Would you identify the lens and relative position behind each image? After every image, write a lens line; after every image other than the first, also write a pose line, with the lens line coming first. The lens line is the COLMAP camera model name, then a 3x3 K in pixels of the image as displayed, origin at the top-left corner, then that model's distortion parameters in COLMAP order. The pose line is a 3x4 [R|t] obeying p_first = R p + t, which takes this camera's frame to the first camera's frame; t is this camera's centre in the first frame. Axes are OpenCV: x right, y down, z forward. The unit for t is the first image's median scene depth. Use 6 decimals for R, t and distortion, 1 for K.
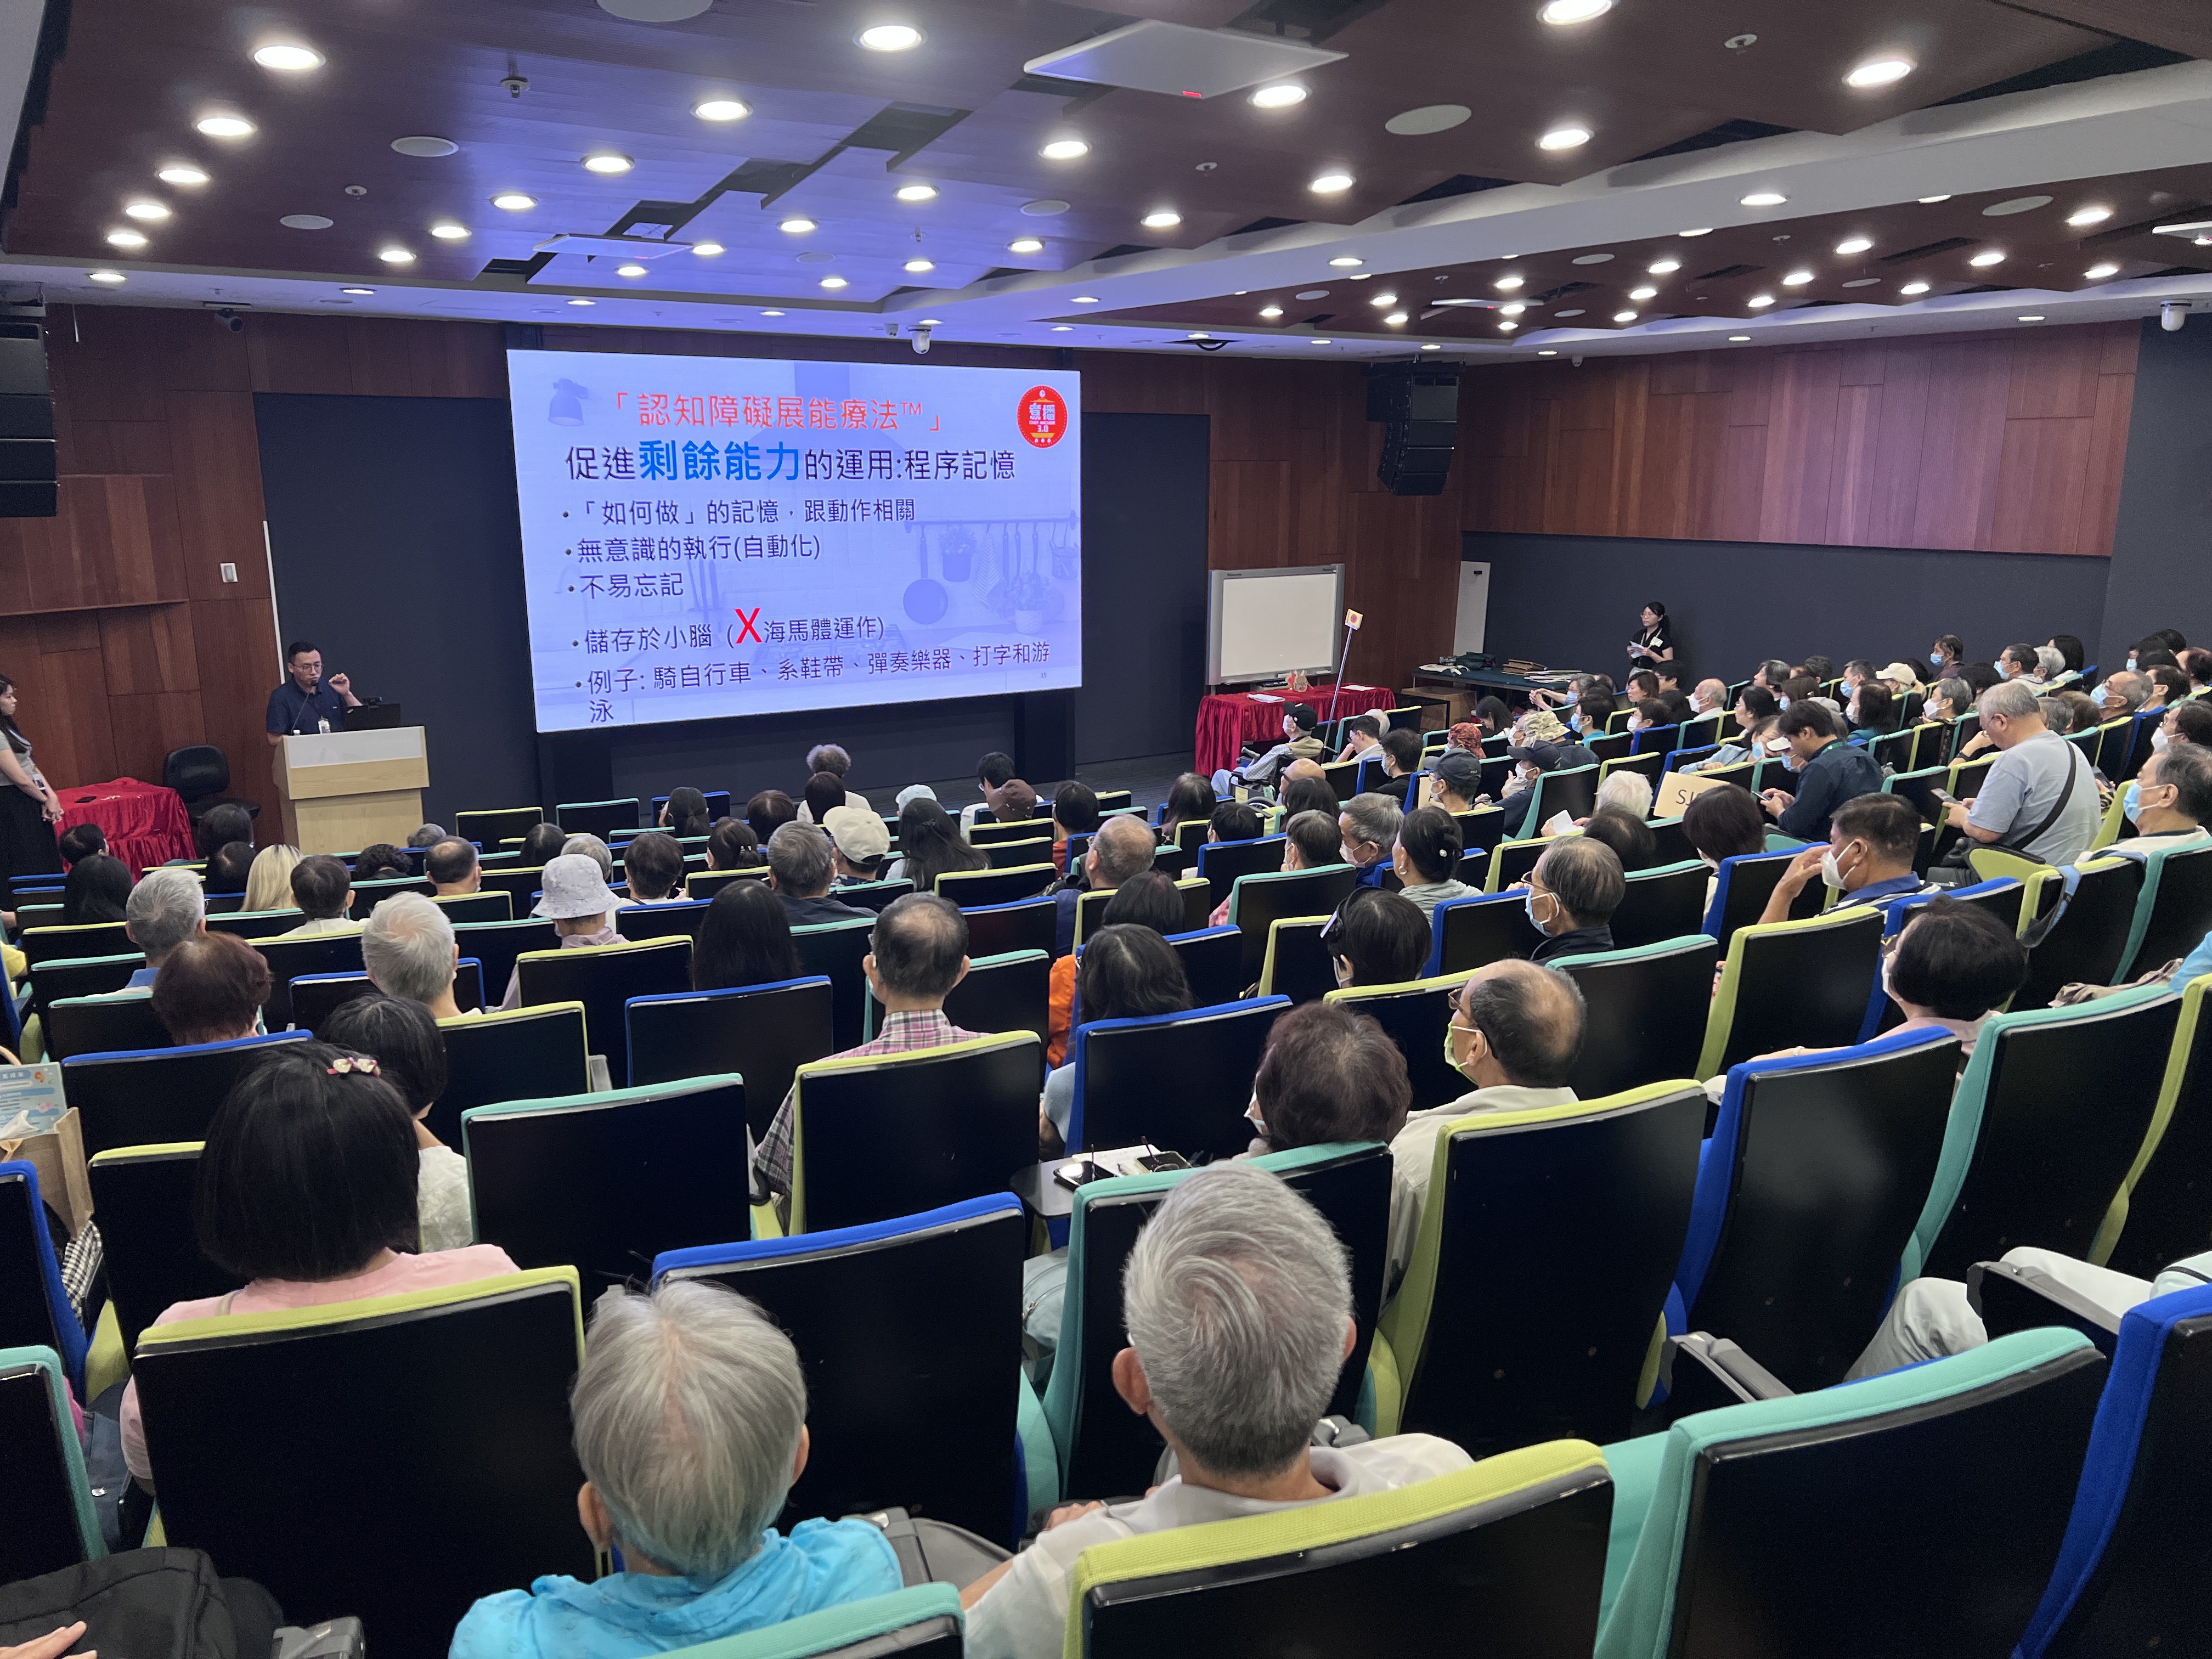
lens RADIAL K [[1659.4, 0, 1100.8], [0, 1659.4, 843.8], [0, 0, 1]] dist [0.044105, -0.045308]
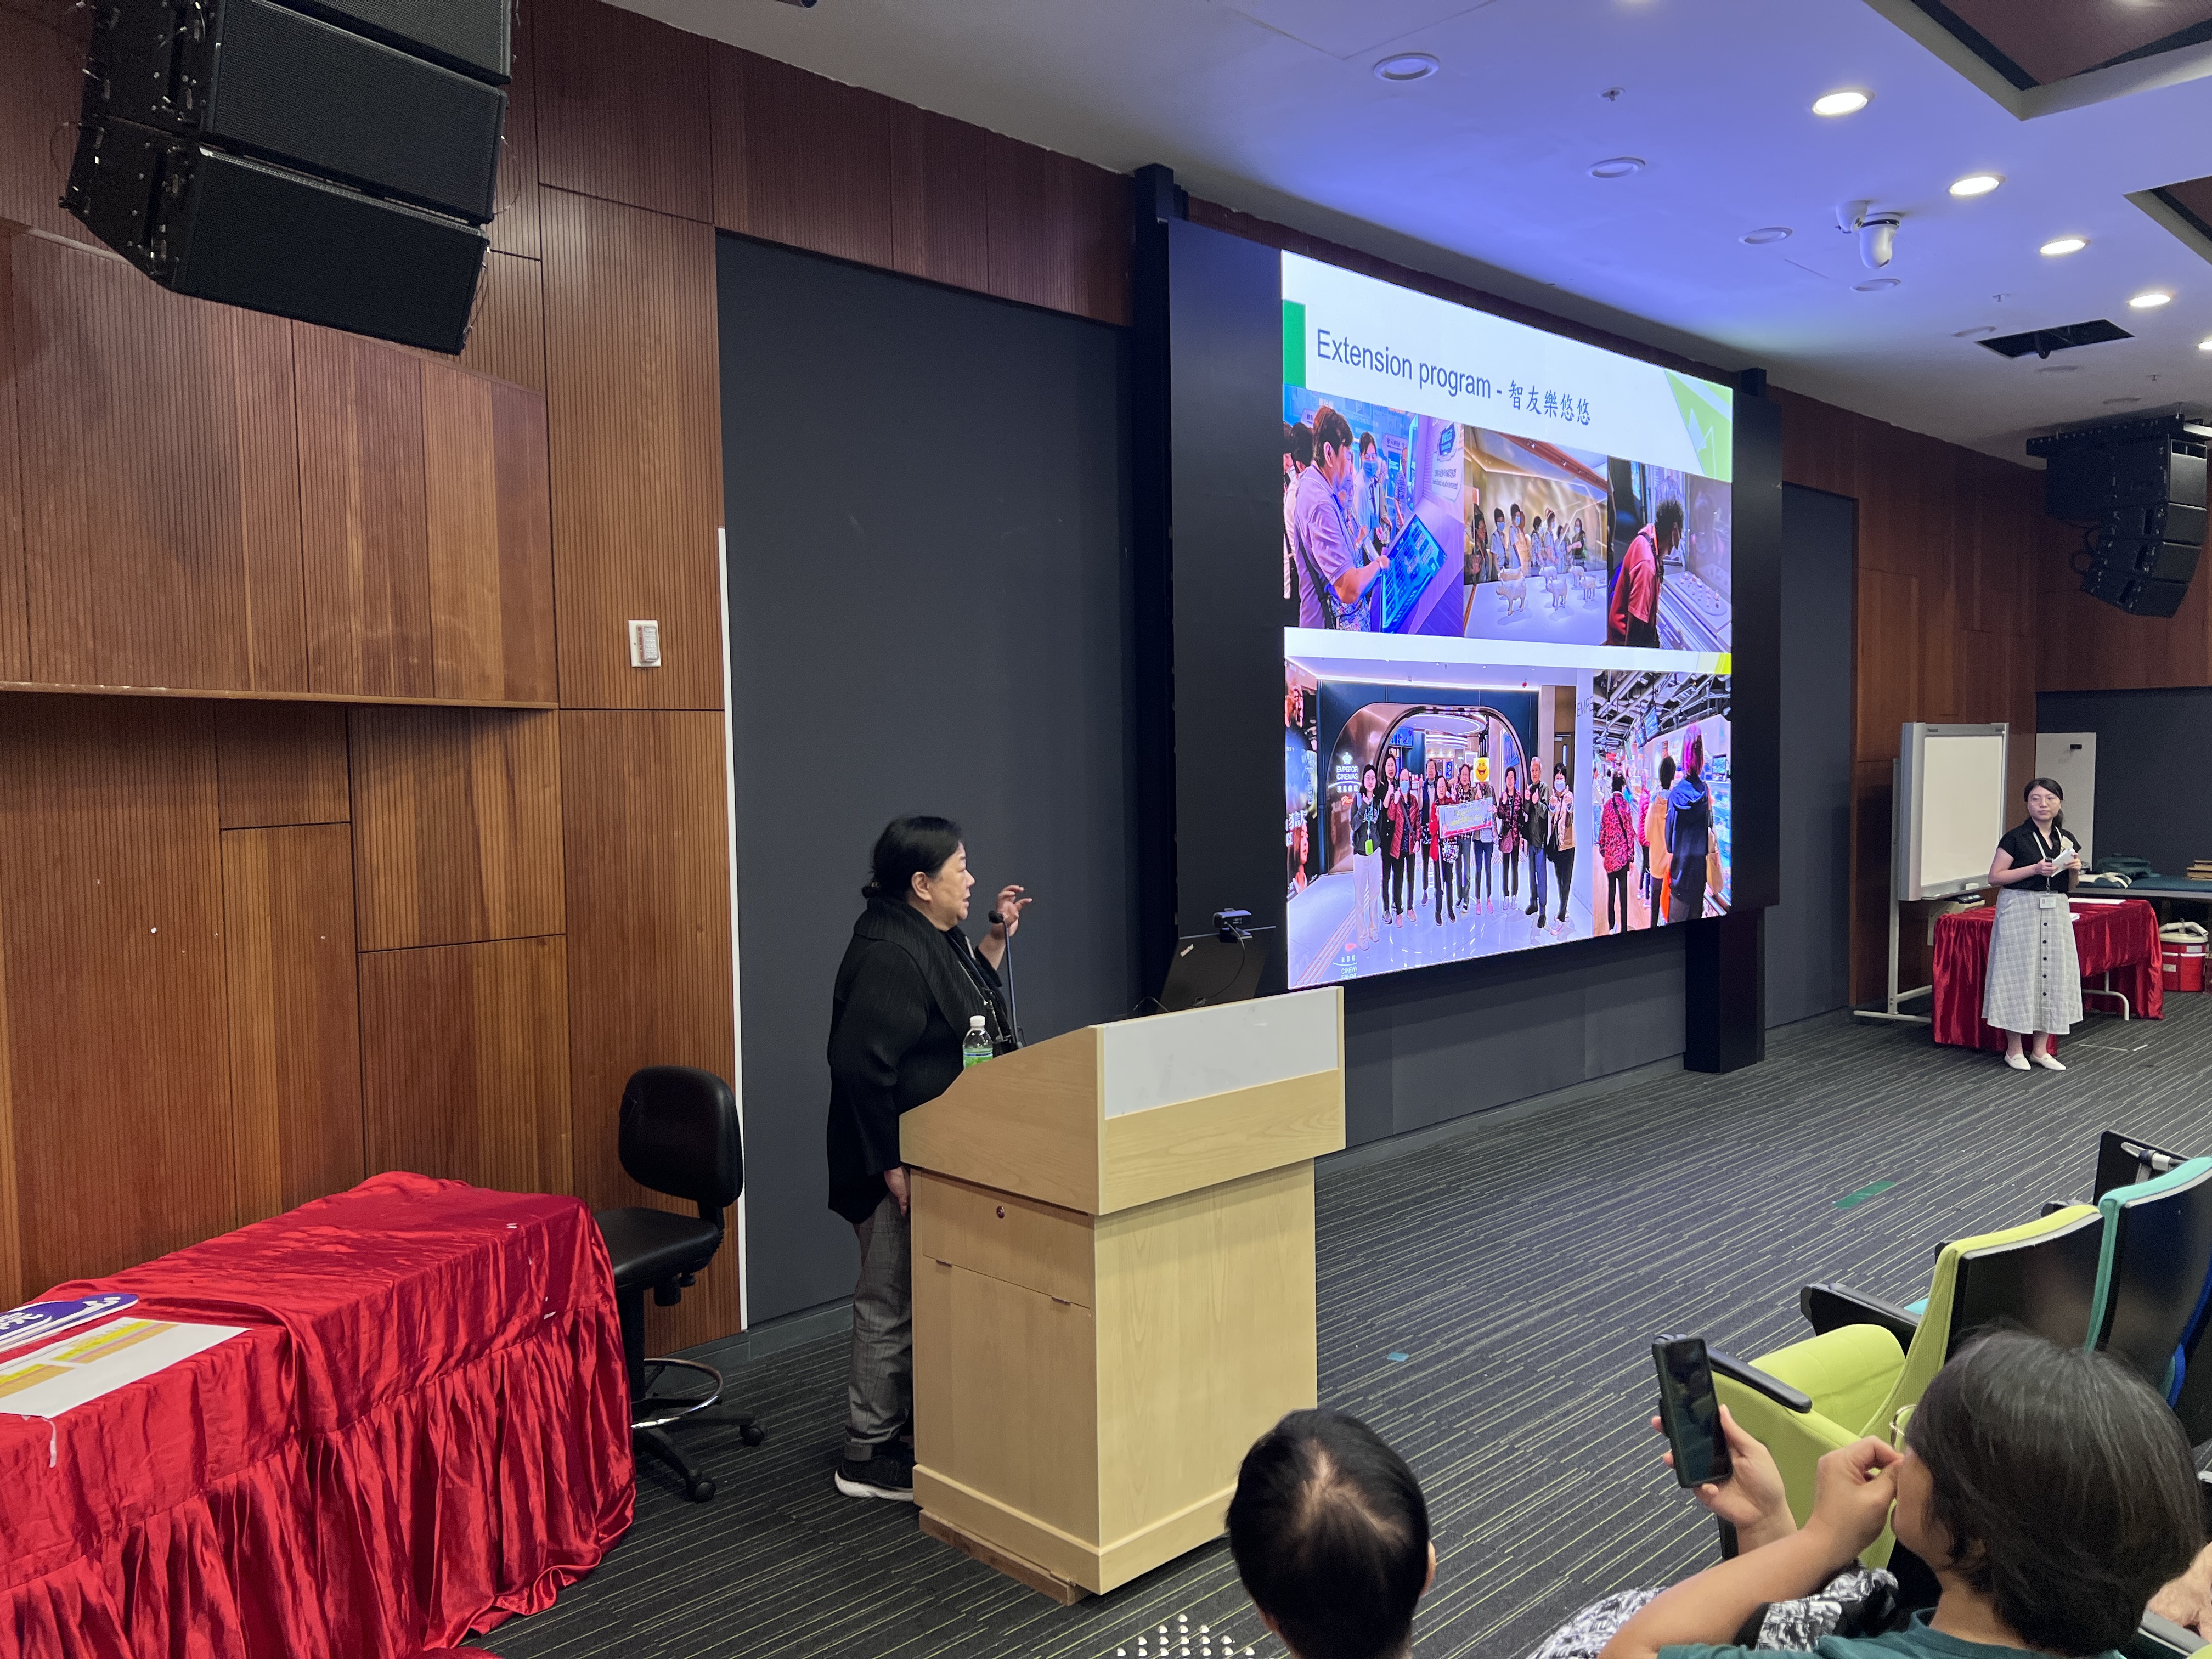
lens RADIAL K [[1659.4, 0, 1109.0], [0, 1659.4, 852.0], [0, 0, 1]] dist [0.044105, -0.045308]
pose [[0.983036, -0.027712, 0.181307, -0.496381], [0.057950, 0.984810, -0.163678, -0.039923], [-0.174017, 0.171408, 0.969710, 0.609989]]
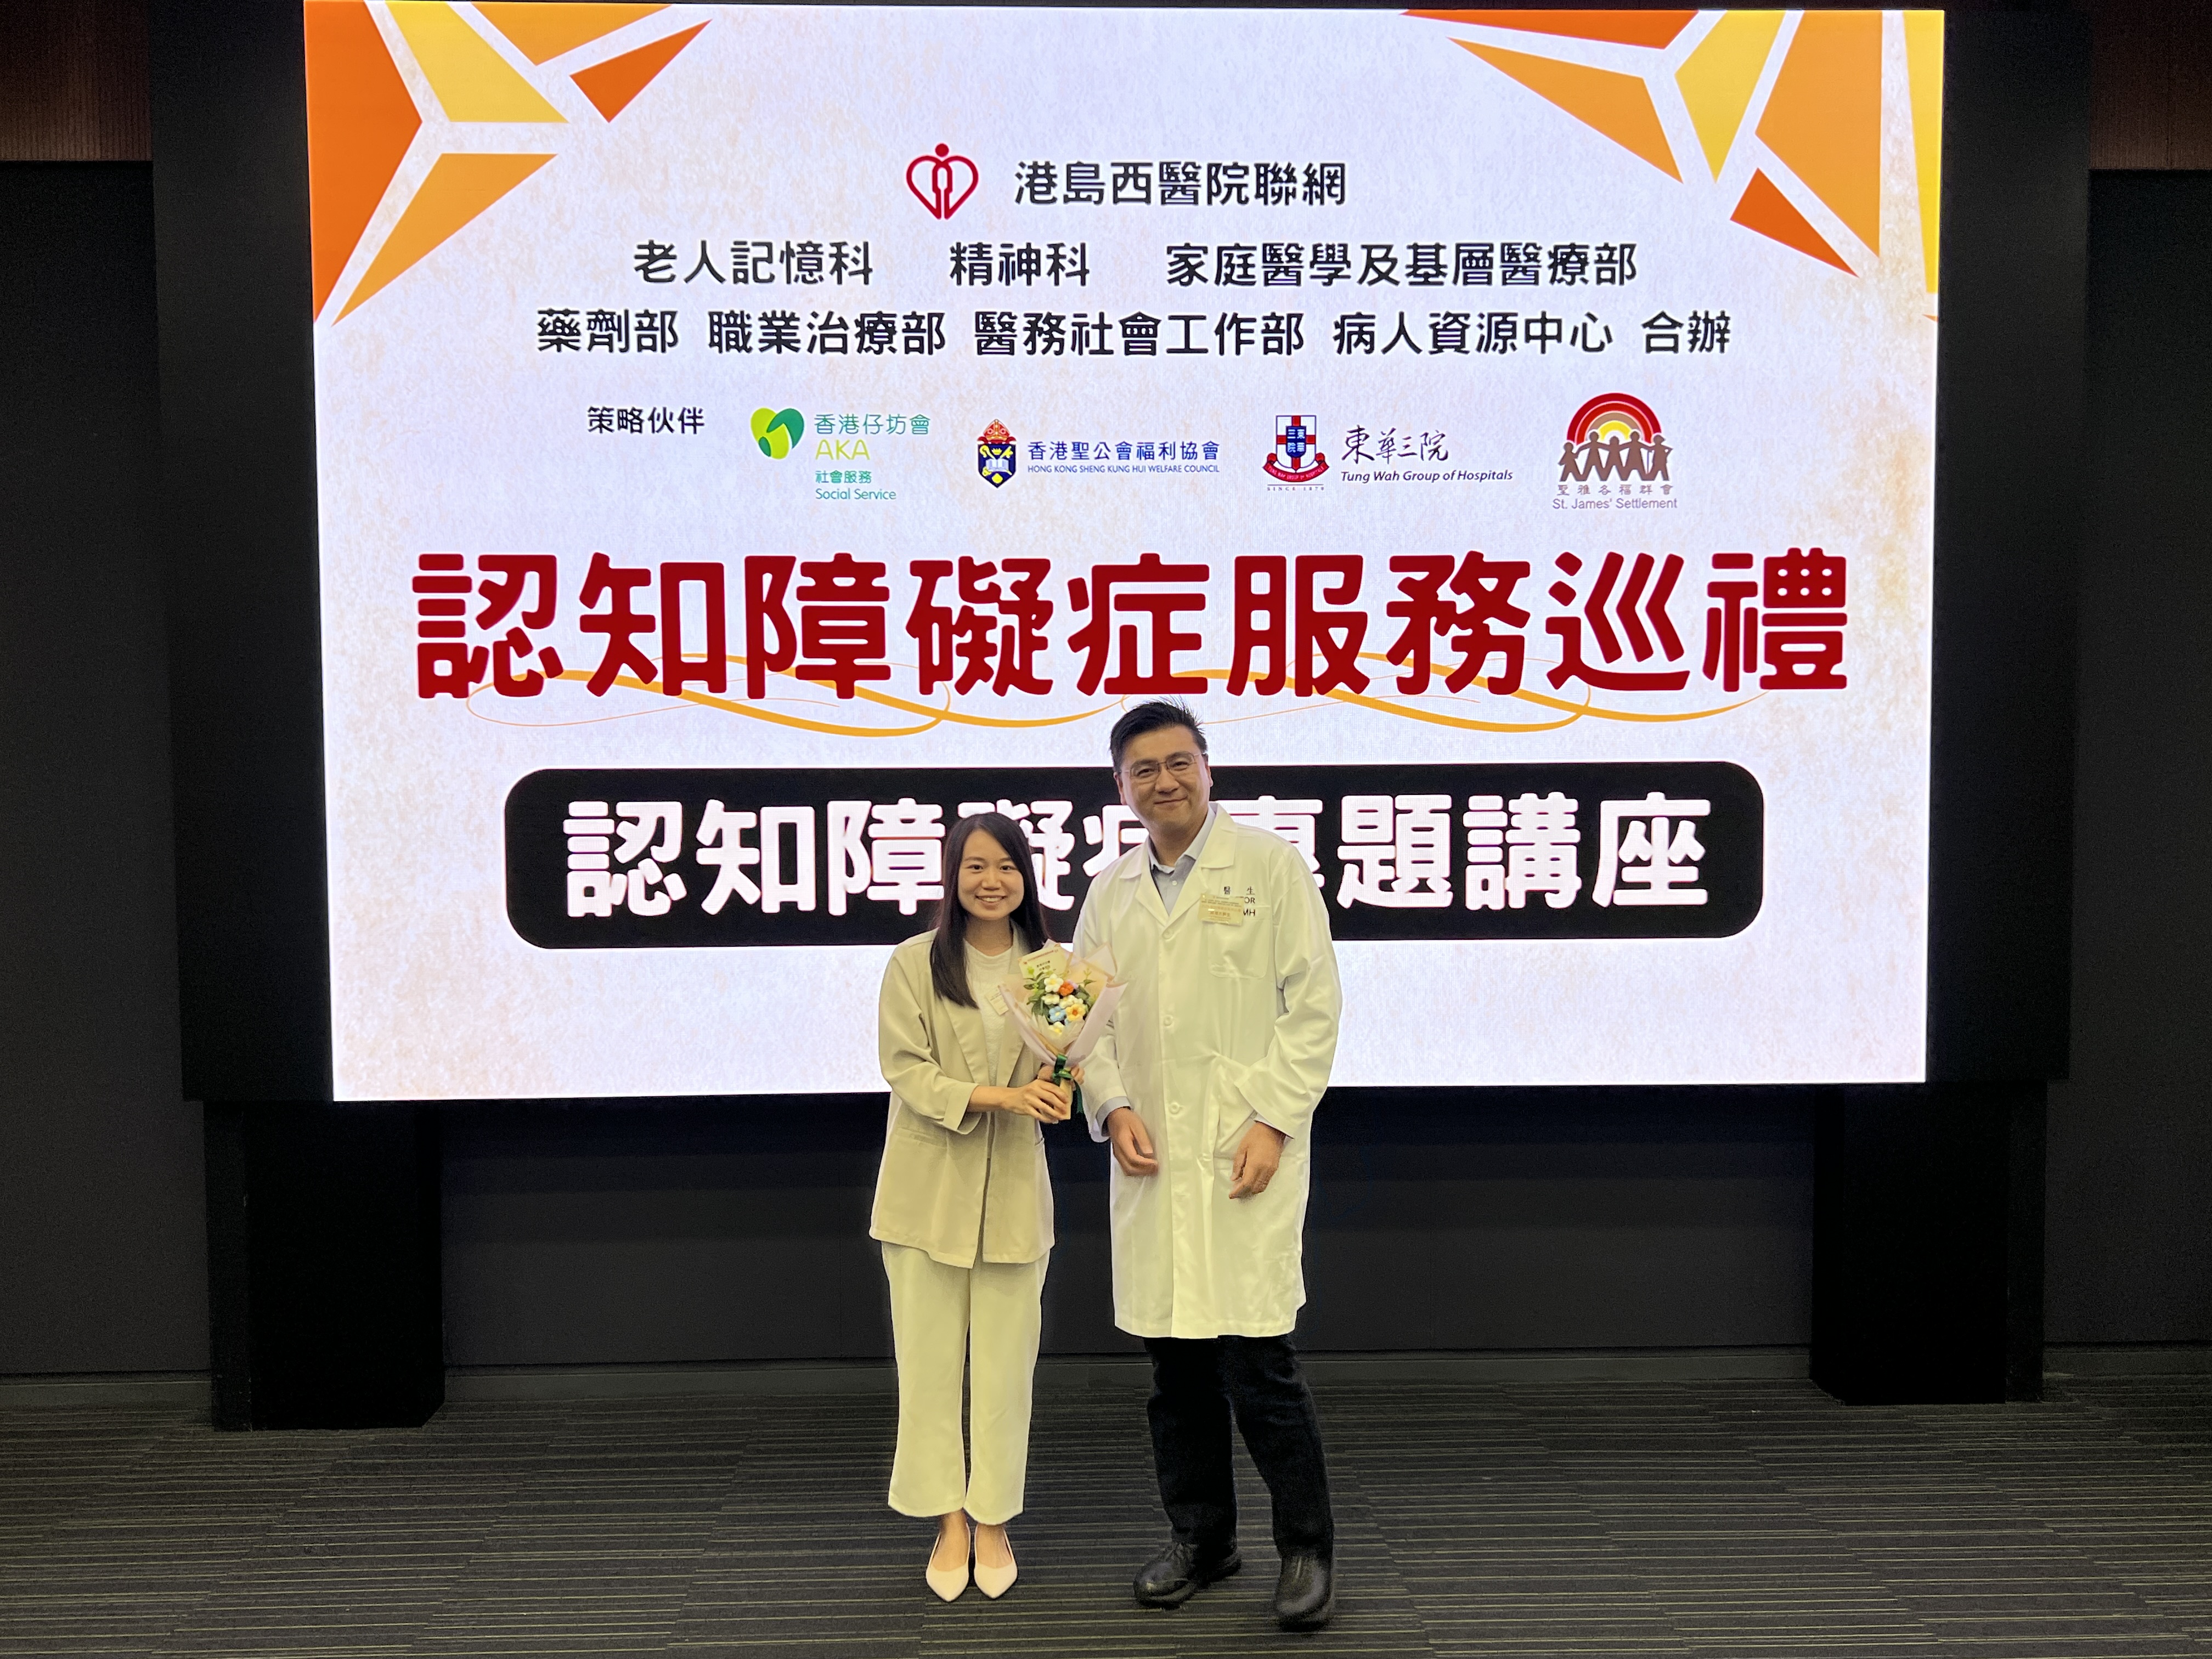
lens RADIAL K [[1905.4, 0, 1104.2], [0, 1905.4, 854.2], [0, 0, 1]] dist [0.107926, -0.177398]
pose [[0.847015, 0.024726, -0.530993, 0.032271], [-0.114911, 0.983815, -0.137488, -0.095074], [0.518999, 0.177471, 0.836148, 0.857005]]
